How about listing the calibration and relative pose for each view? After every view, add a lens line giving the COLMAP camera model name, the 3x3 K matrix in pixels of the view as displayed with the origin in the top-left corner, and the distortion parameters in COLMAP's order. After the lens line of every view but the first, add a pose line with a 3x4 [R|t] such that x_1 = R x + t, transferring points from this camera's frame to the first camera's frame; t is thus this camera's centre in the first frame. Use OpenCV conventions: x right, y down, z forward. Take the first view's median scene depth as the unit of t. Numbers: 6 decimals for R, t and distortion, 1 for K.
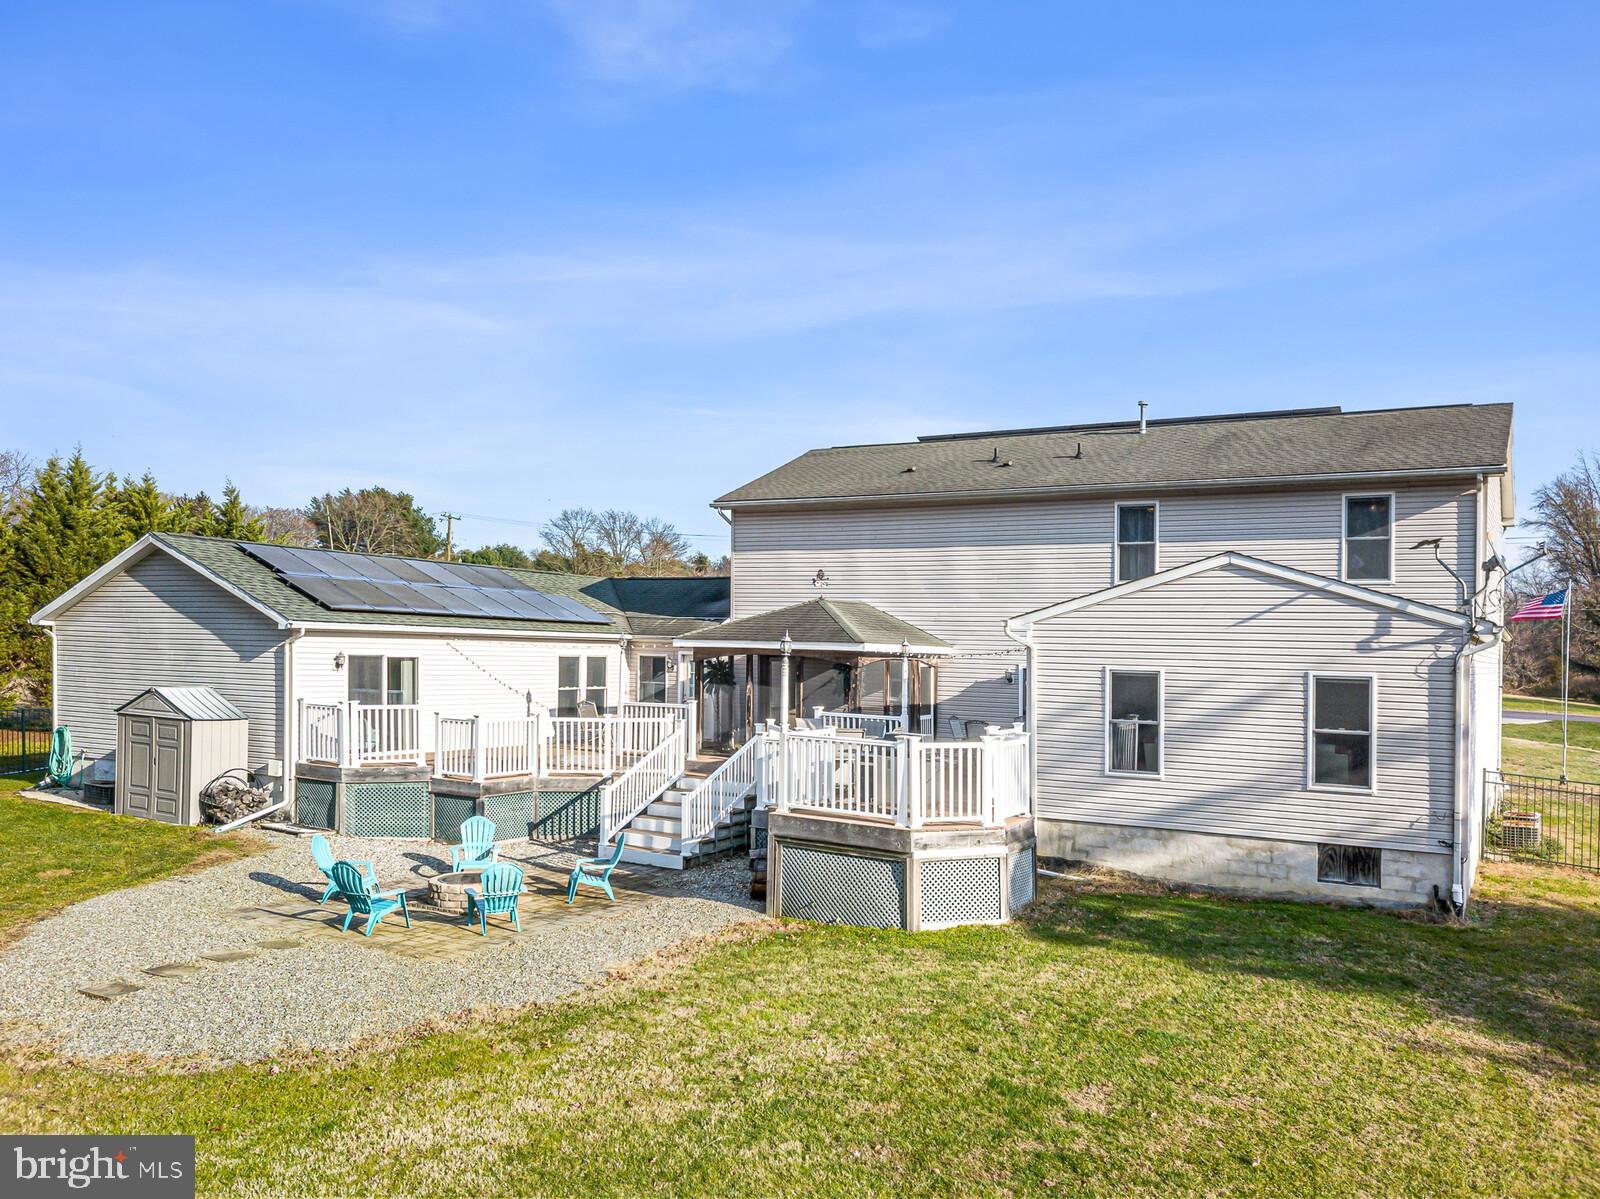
lens RADIAL K [[1237.3, 0, 835.1], [0, 1237.3, 632.2], [0, 0, 1]] dist [0.034829, -0.001250]
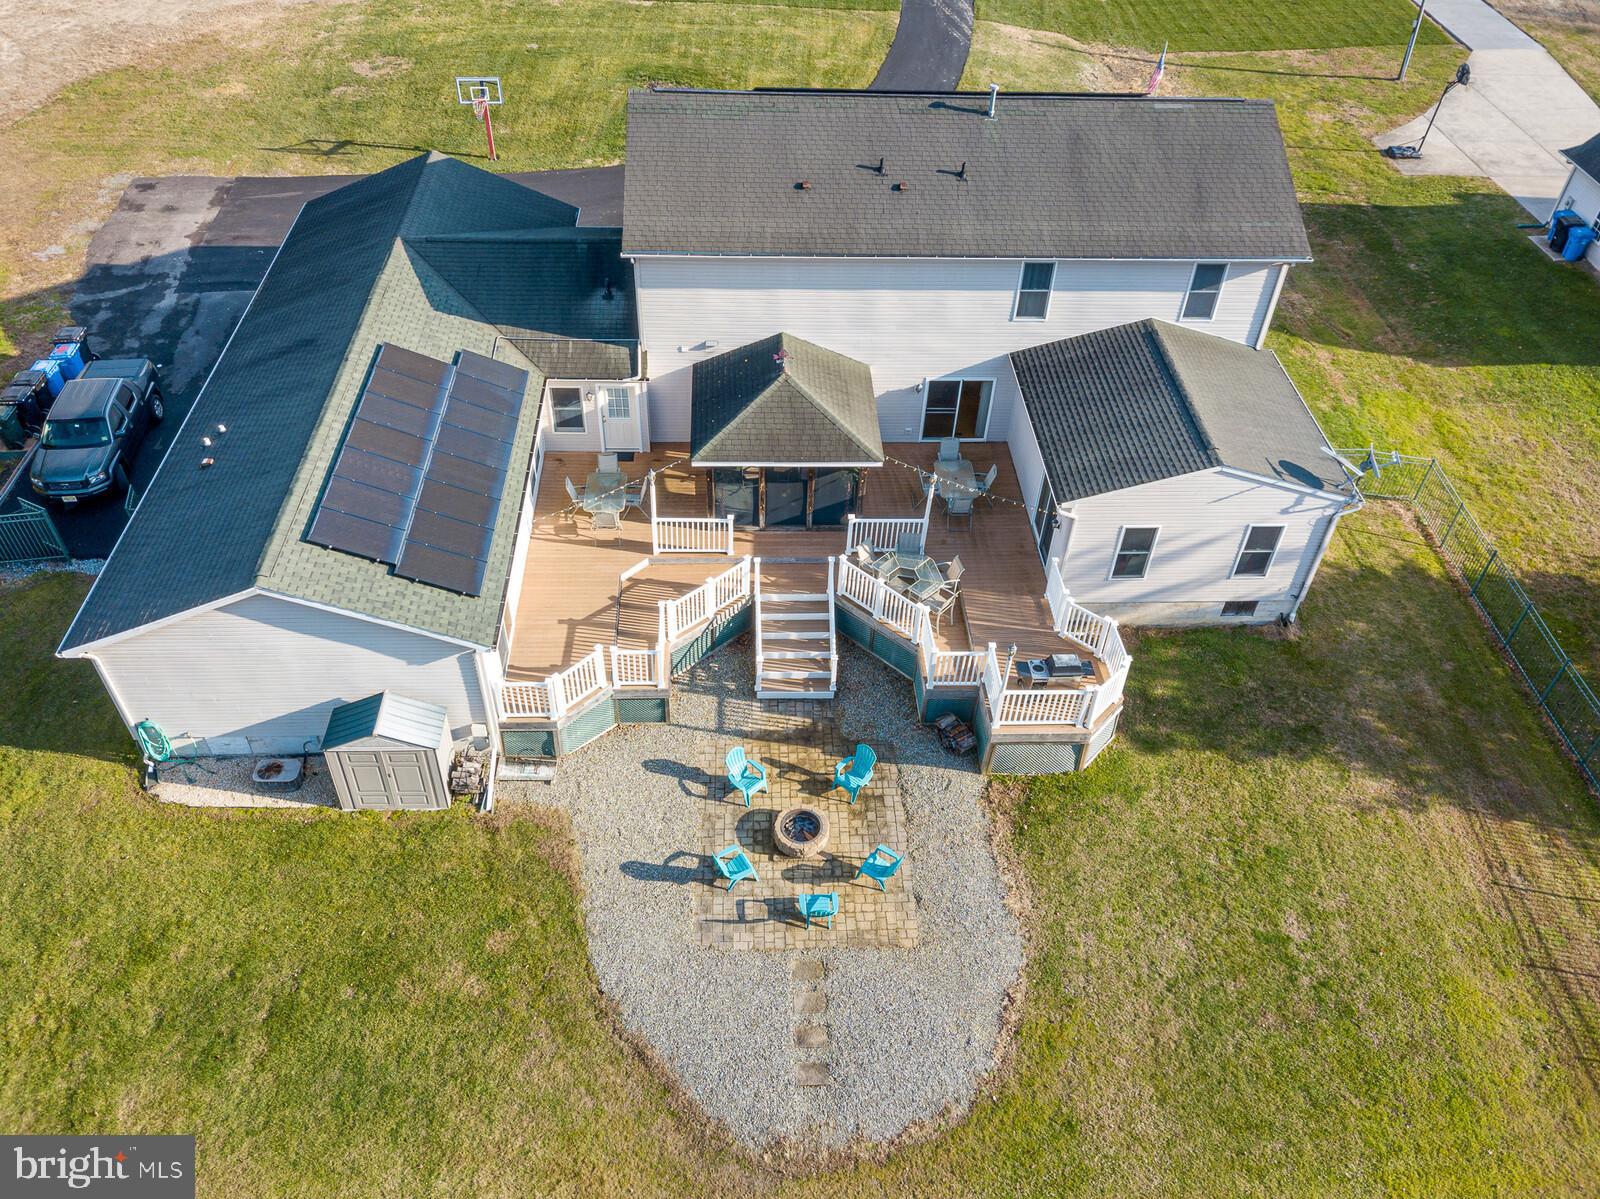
lens RADIAL K [[1196.0, 0, 817.6], [0, 1196.0, 598.7], [0, 0, 1]] dist [0.025477, -0.006393]
pose [[0.851436, -0.347225, 0.393054, -0.722290], [-0.025005, 0.721719, 0.691735, -0.942747], [-0.523862, -0.598796, 0.605815, 0.300916]]
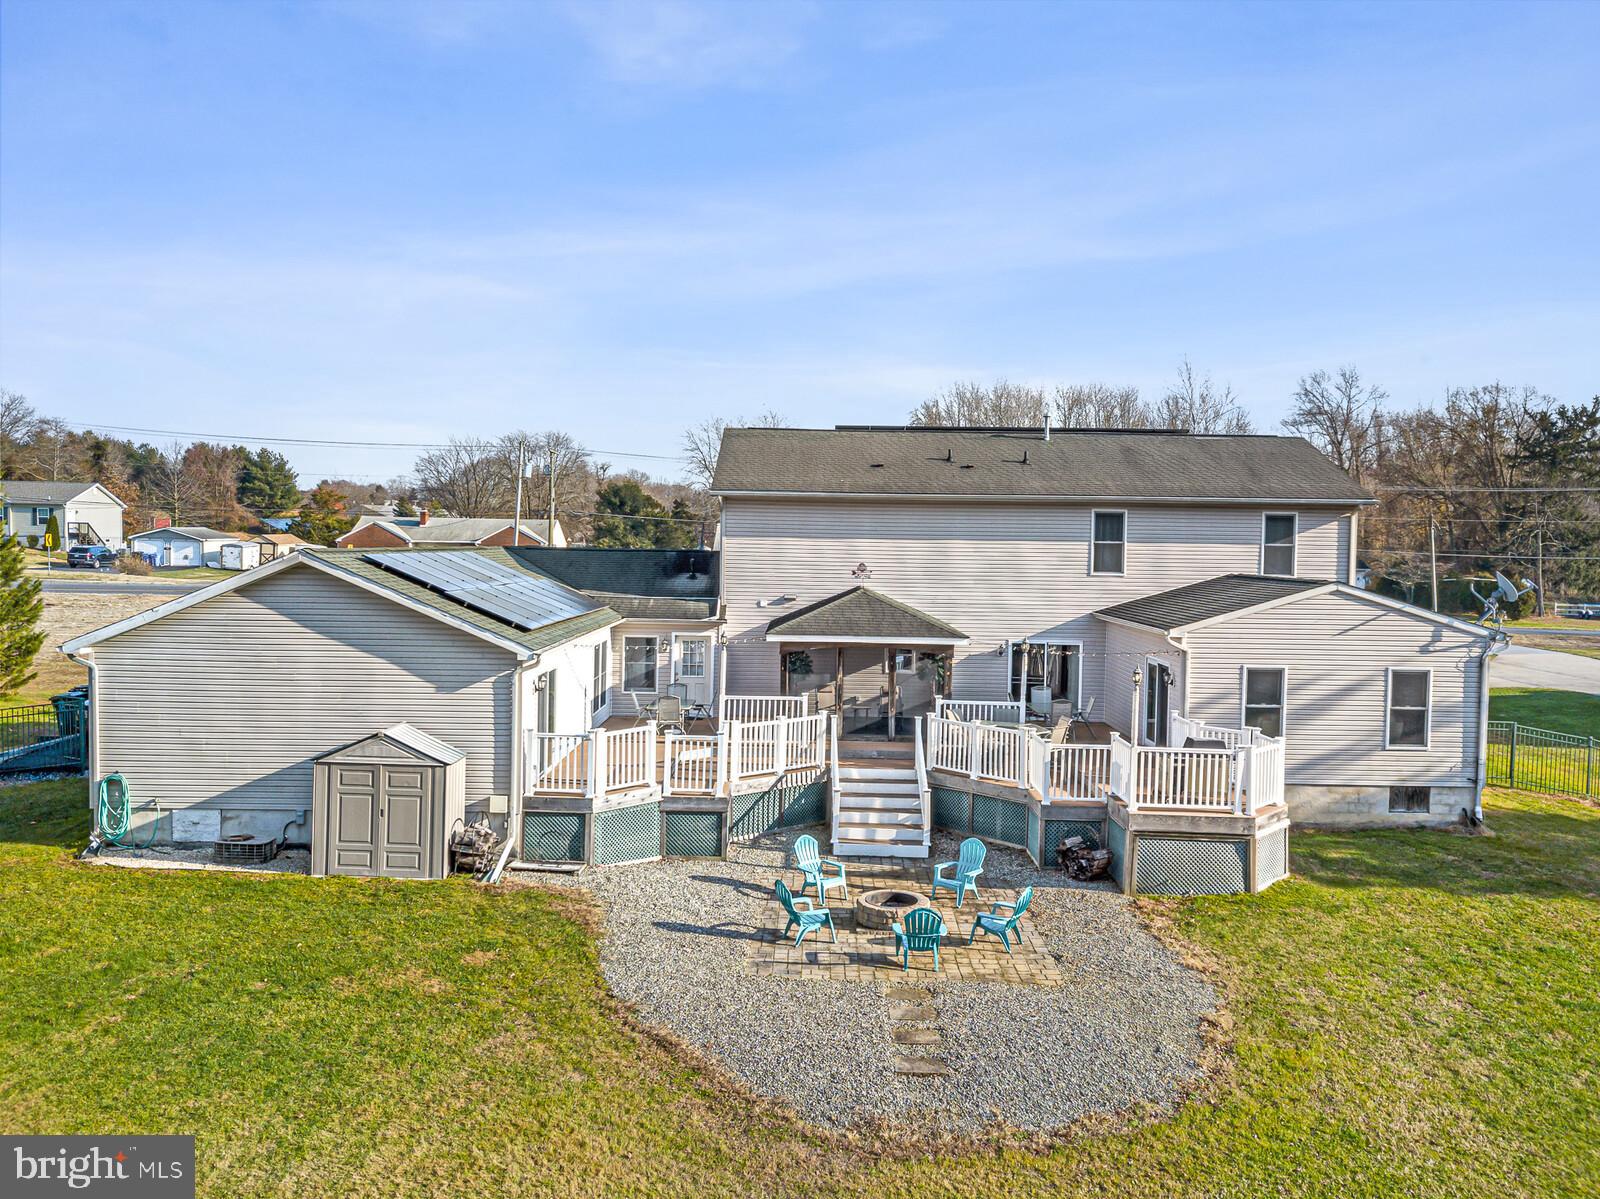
lens RADIAL K [[1196.0, 0, 817.6], [0, 1196.0, 598.7], [0, 0, 1]] dist [0.025477, -0.006393]
pose [[0.876373, -0.031458, 0.480604, -0.841371], [-0.002618, 0.997539, 0.070069, -0.139957], [-0.481625, -0.062665, 0.874134, 0.119380]]
